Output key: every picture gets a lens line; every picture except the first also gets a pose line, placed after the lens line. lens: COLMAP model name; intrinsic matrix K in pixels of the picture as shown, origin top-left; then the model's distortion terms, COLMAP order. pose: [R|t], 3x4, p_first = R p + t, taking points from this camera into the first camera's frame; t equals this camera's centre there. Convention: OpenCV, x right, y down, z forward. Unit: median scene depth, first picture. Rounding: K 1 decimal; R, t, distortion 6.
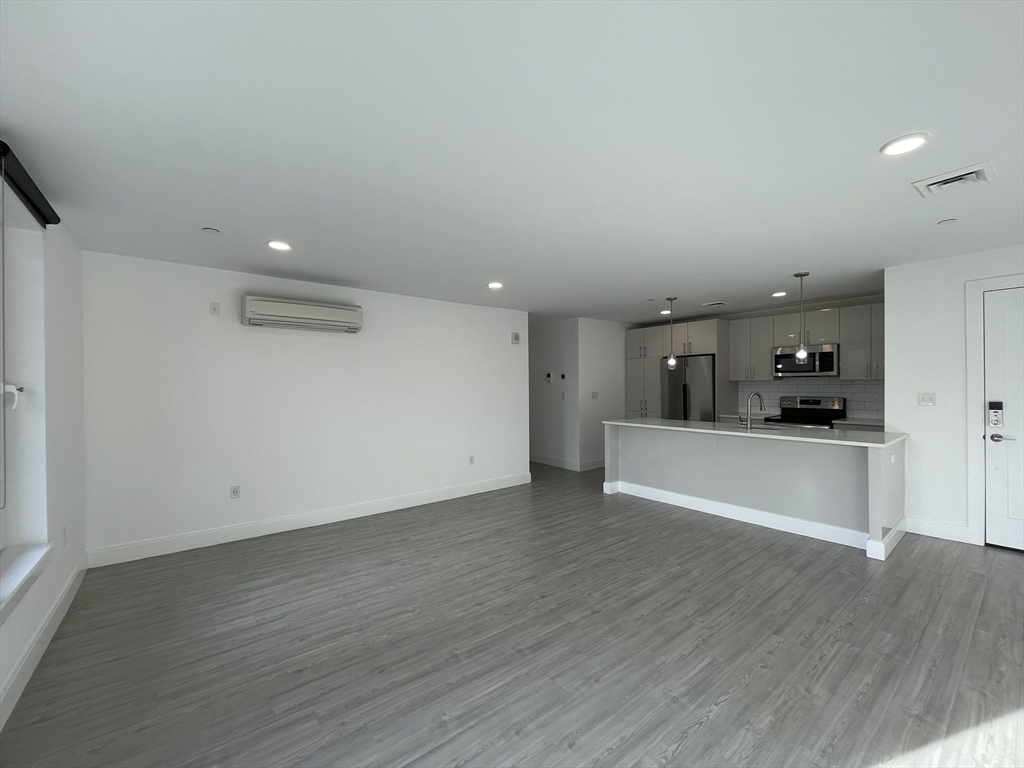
lens RADIAL K [[414.8, 0, 511.8], [0, 414.8, 384.2], [0, 0, 1]] dist [-0.003578, -0.000272]
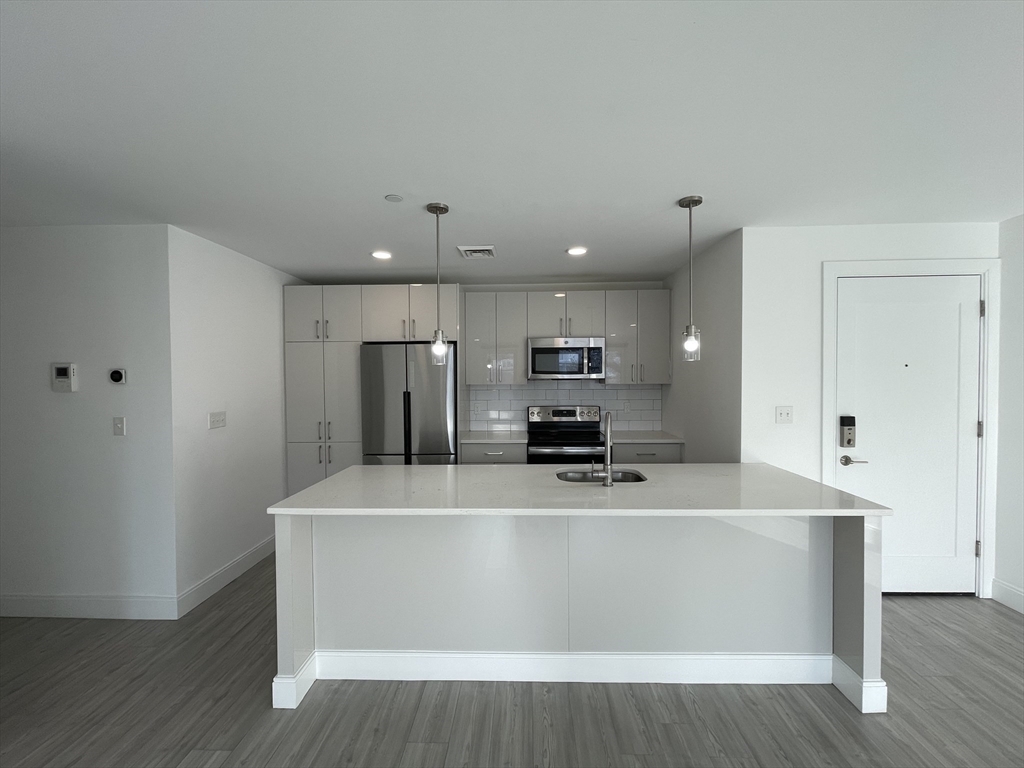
lens RADIAL K [[414.8, 0, 513.0], [0, 414.8, 385.9], [0, 0, 1]] dist [-0.003578, -0.000272]
pose [[0.640620, -0.013805, 0.767734, 0.081431], [0.001681, 0.999861, 0.016576, -0.019130], [-0.767856, -0.009329, 0.640554, 0.595247]]
